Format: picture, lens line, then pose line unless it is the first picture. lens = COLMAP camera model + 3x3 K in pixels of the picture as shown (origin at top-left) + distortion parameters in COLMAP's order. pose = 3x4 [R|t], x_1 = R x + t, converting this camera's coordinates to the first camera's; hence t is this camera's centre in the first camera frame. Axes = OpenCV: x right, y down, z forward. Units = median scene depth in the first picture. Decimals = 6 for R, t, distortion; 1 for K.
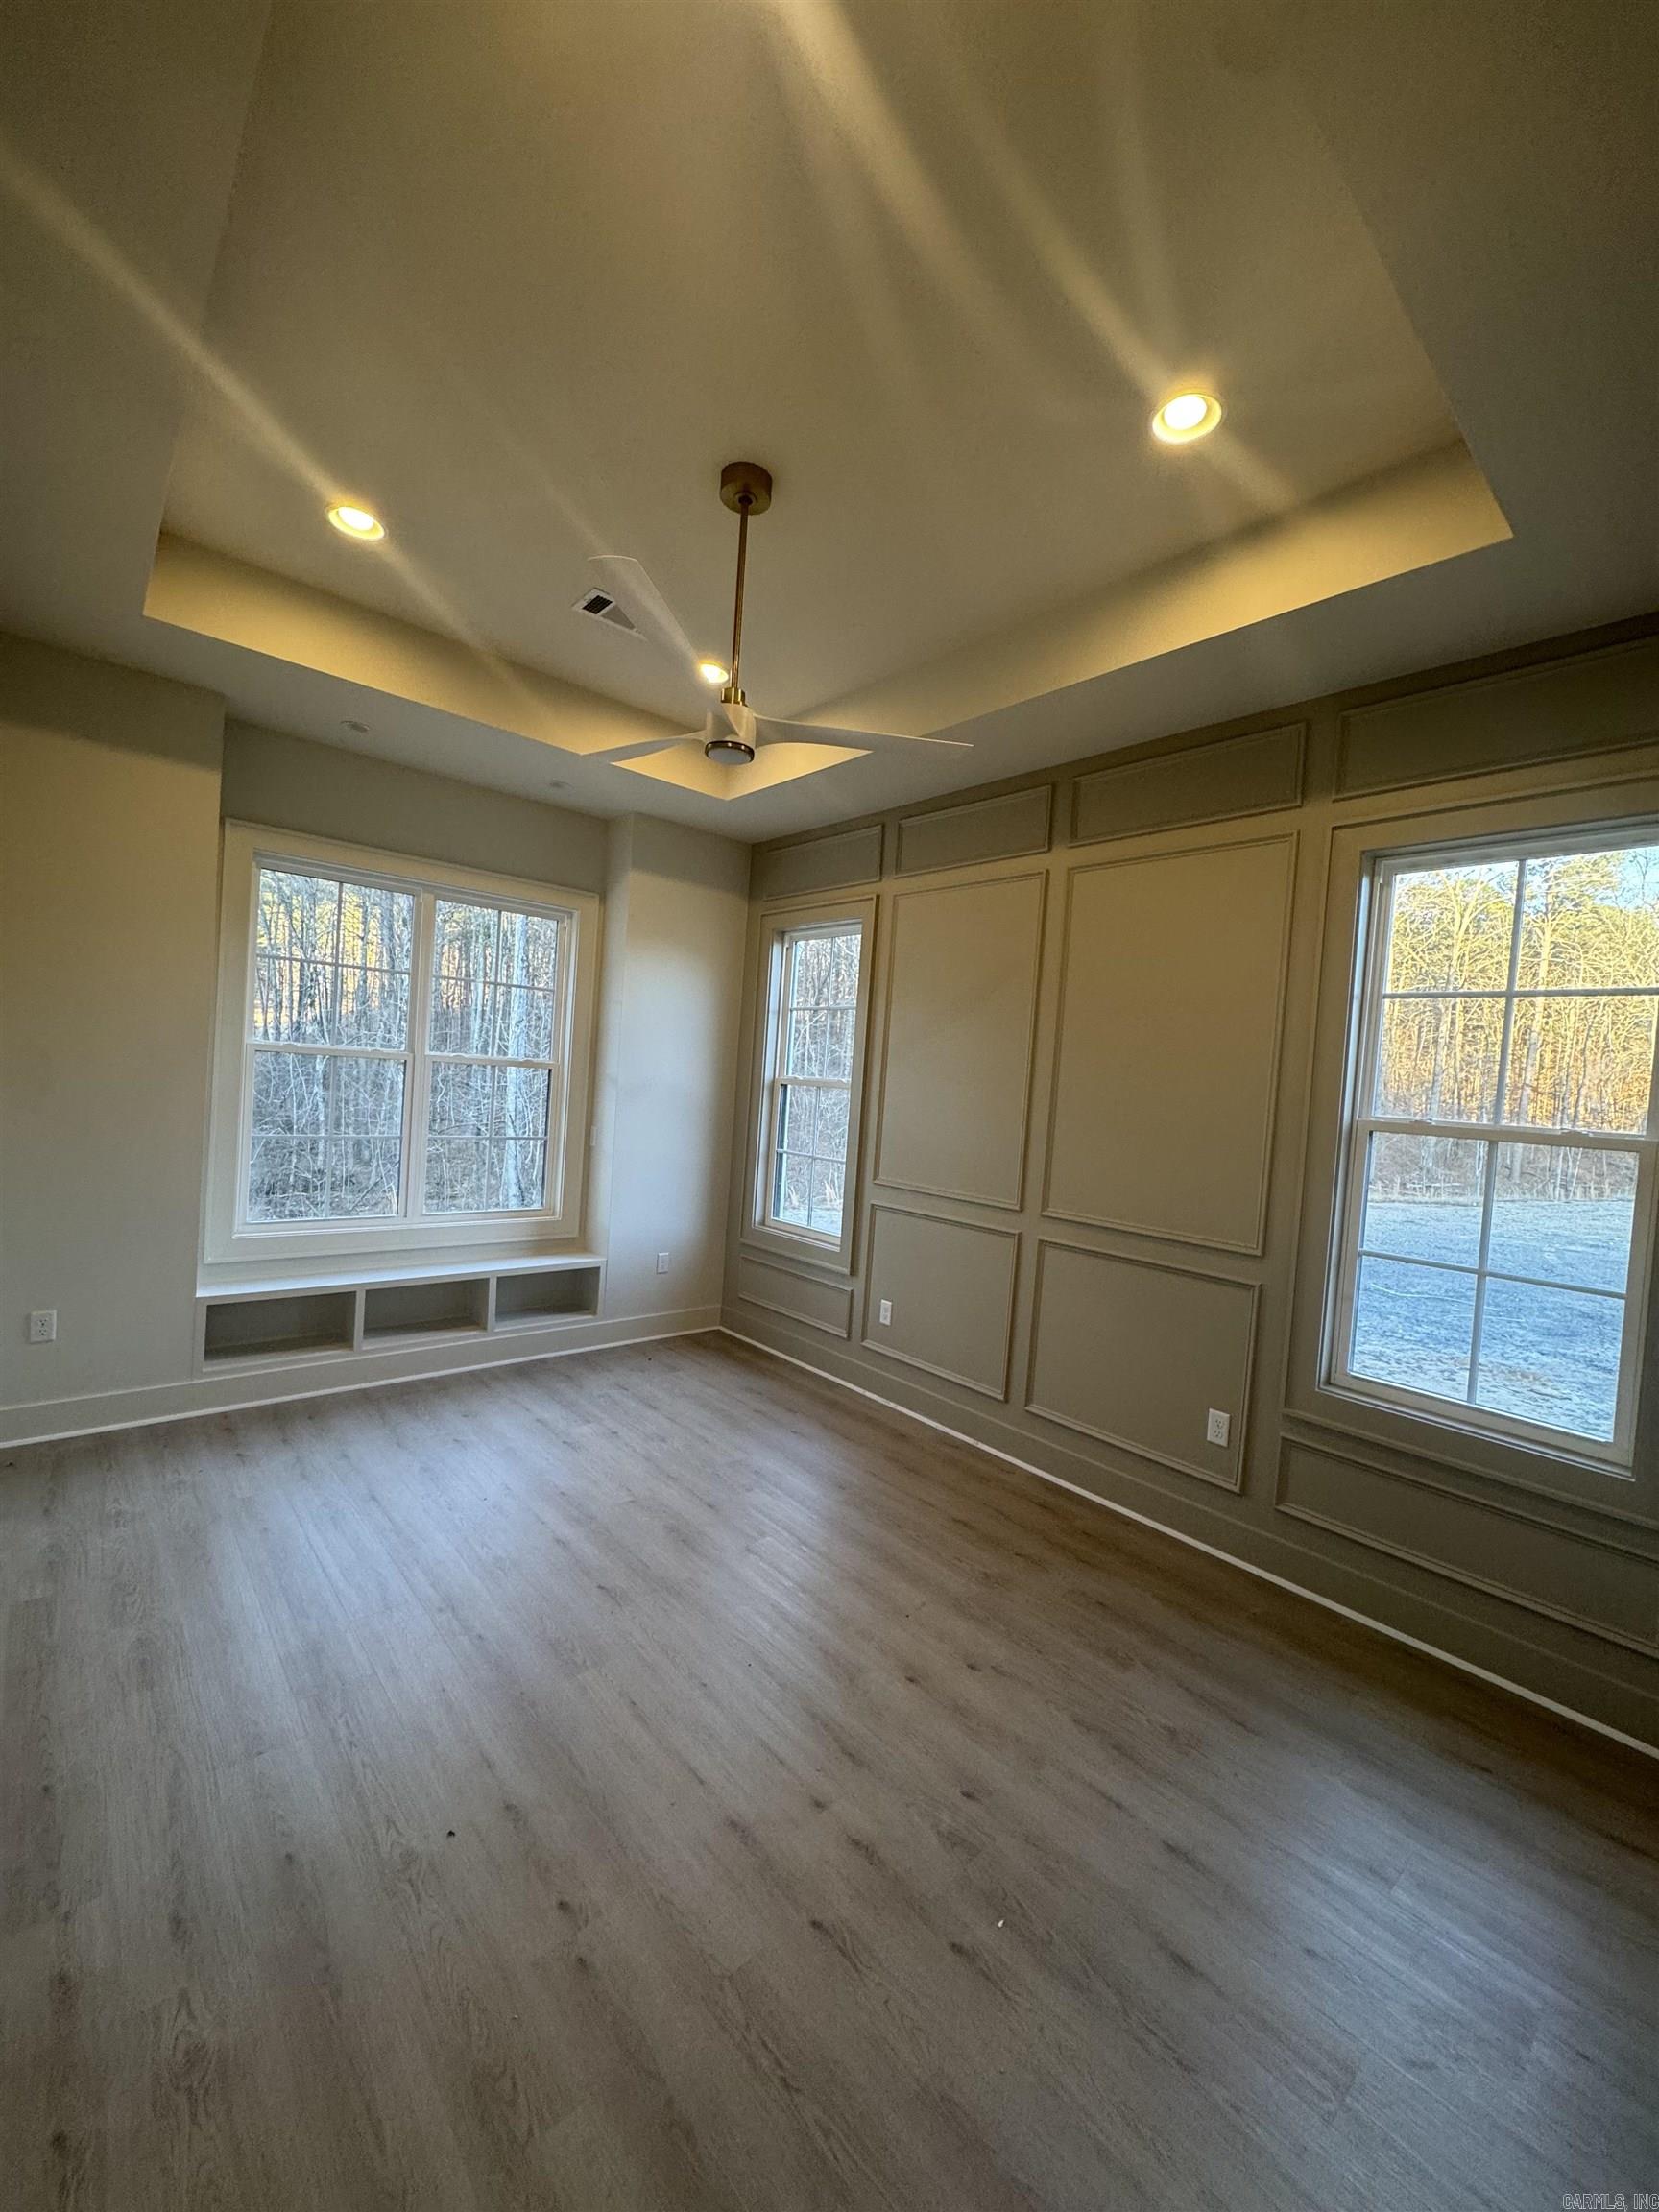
lens RADIAL K [[876.9, 0, 842.2], [0, 876.9, 1113.6], [0, 0, 1]] dist [-0.003191, 0.000955]
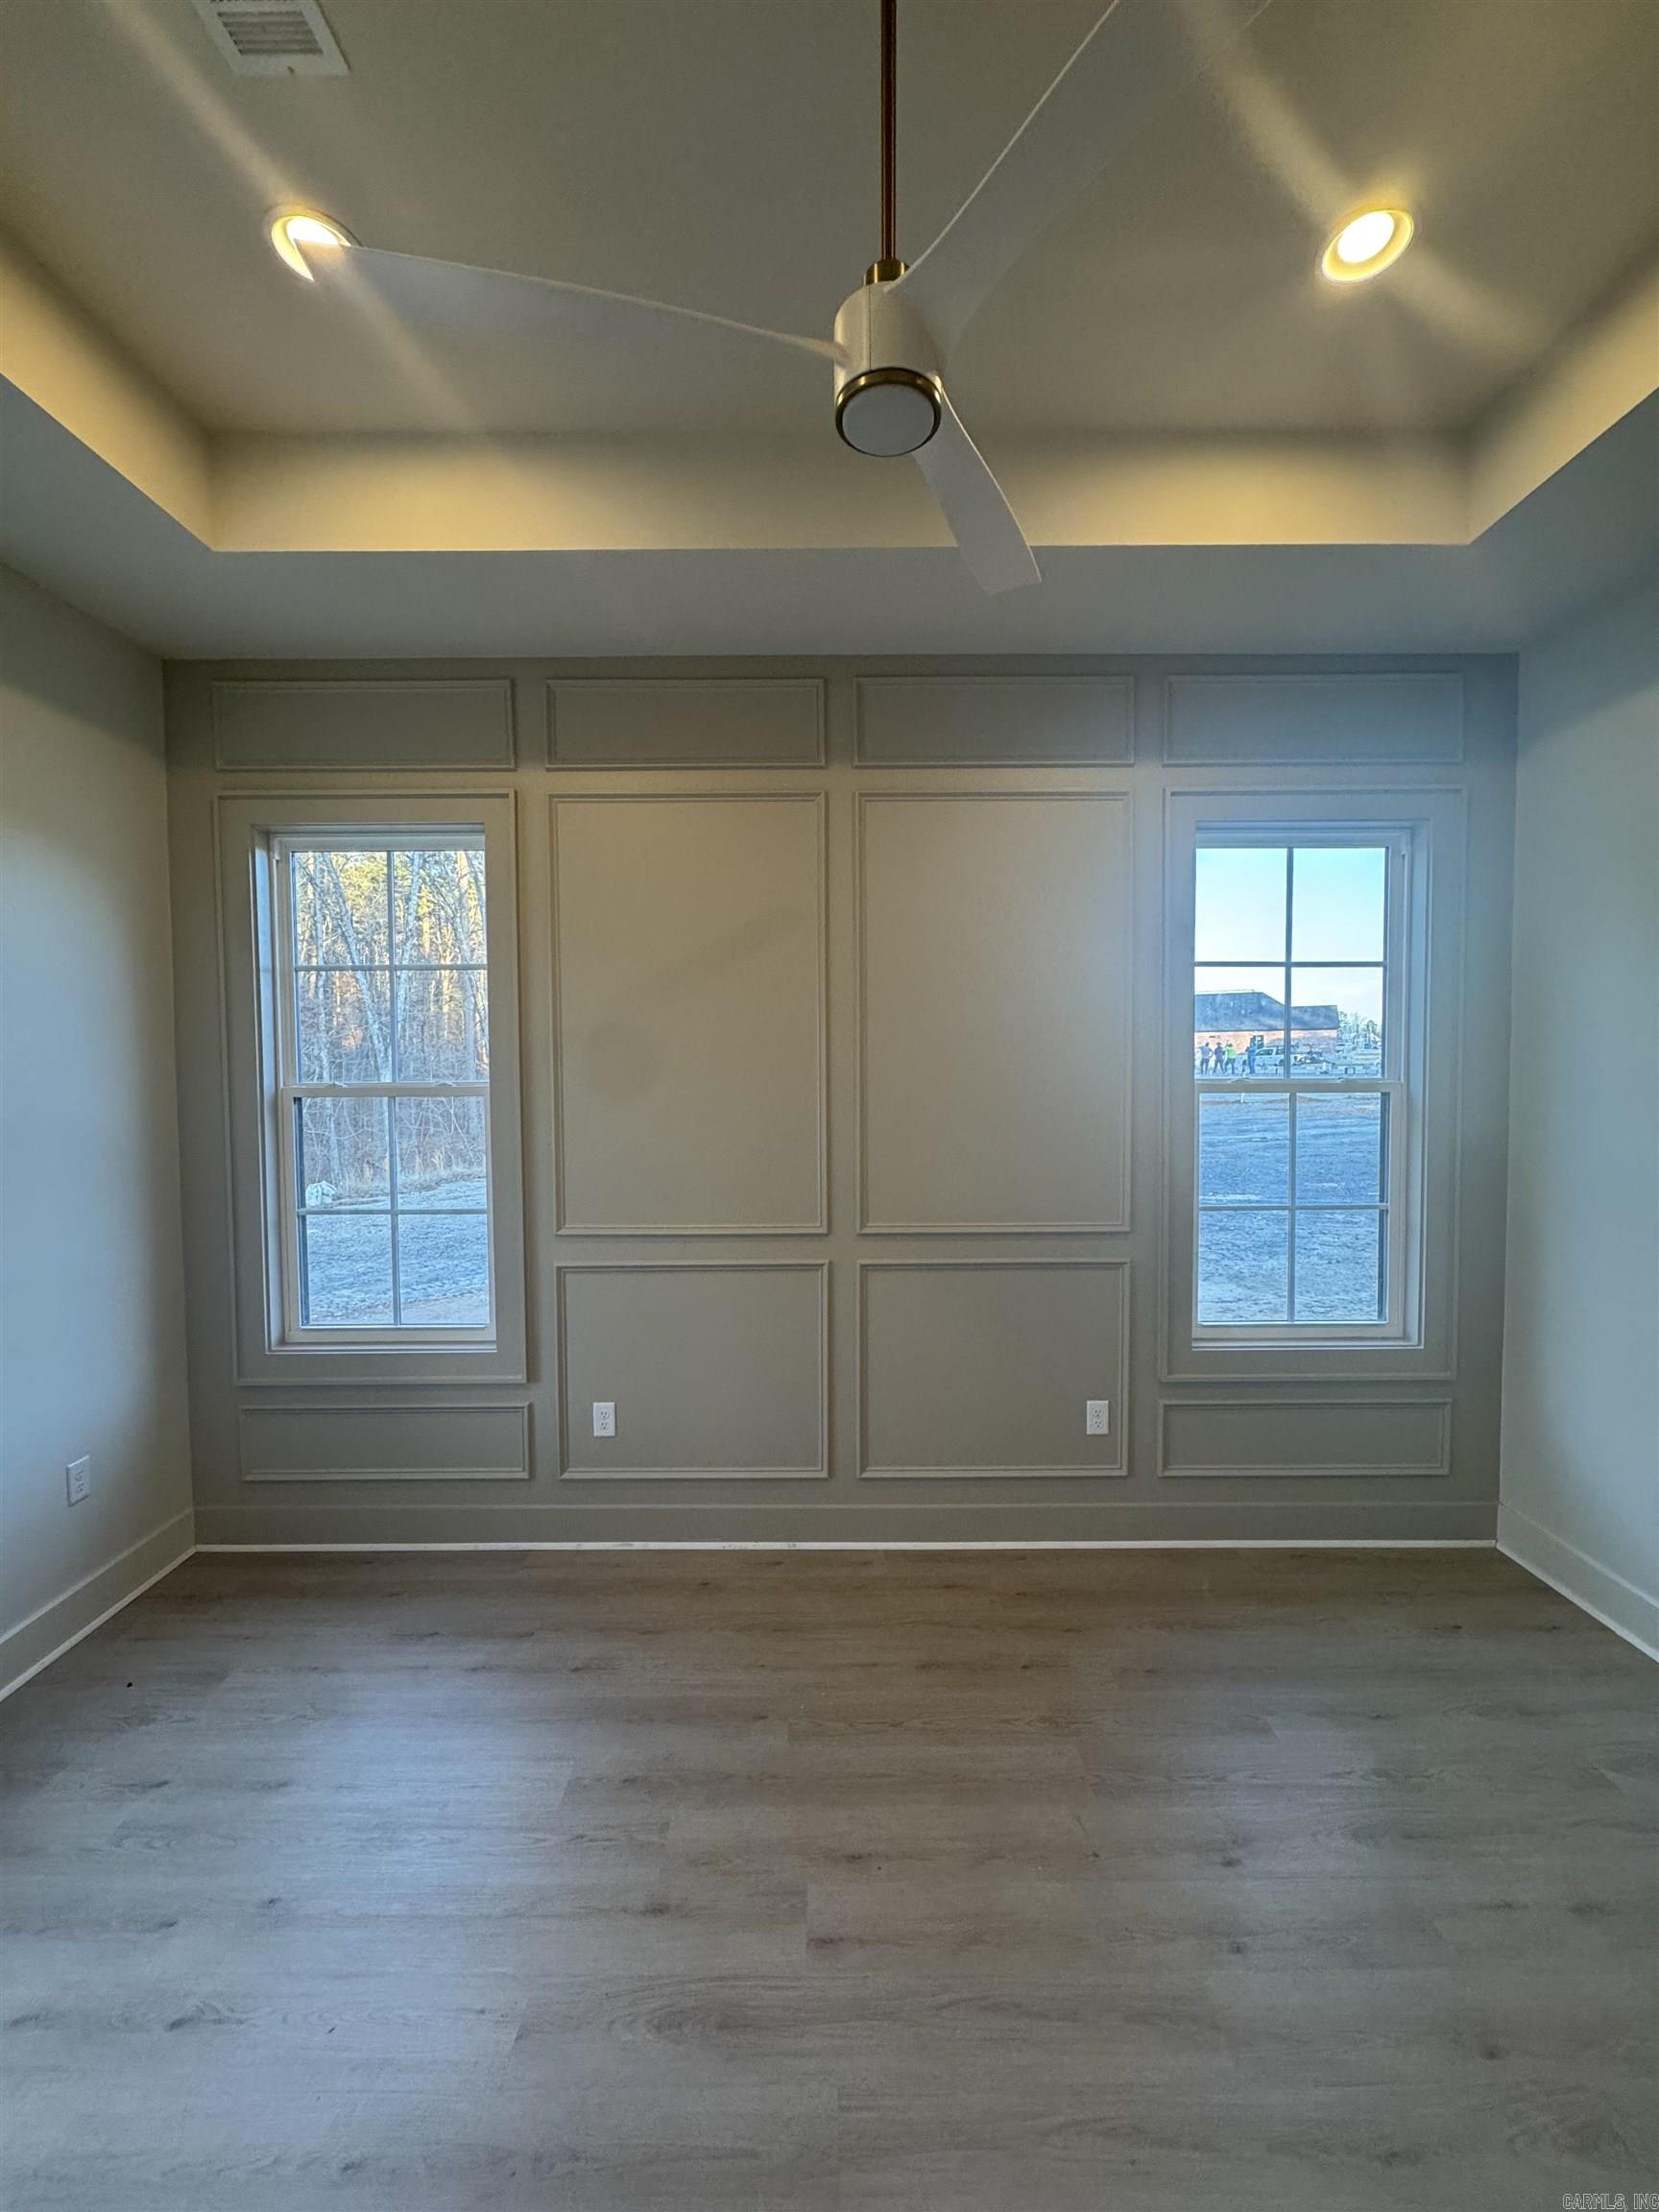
lens RADIAL K [[876.9, 0, 829.0], [0, 876.9, 1106.7], [0, 0, 1]] dist [-0.003191, 0.000955]
pose [[0.666757, -0.107830, 0.737433, -0.310308], [0.078591, 0.994134, 0.074307, -0.051141], [-0.741120, 0.008411, 0.671320, 0.412907]]
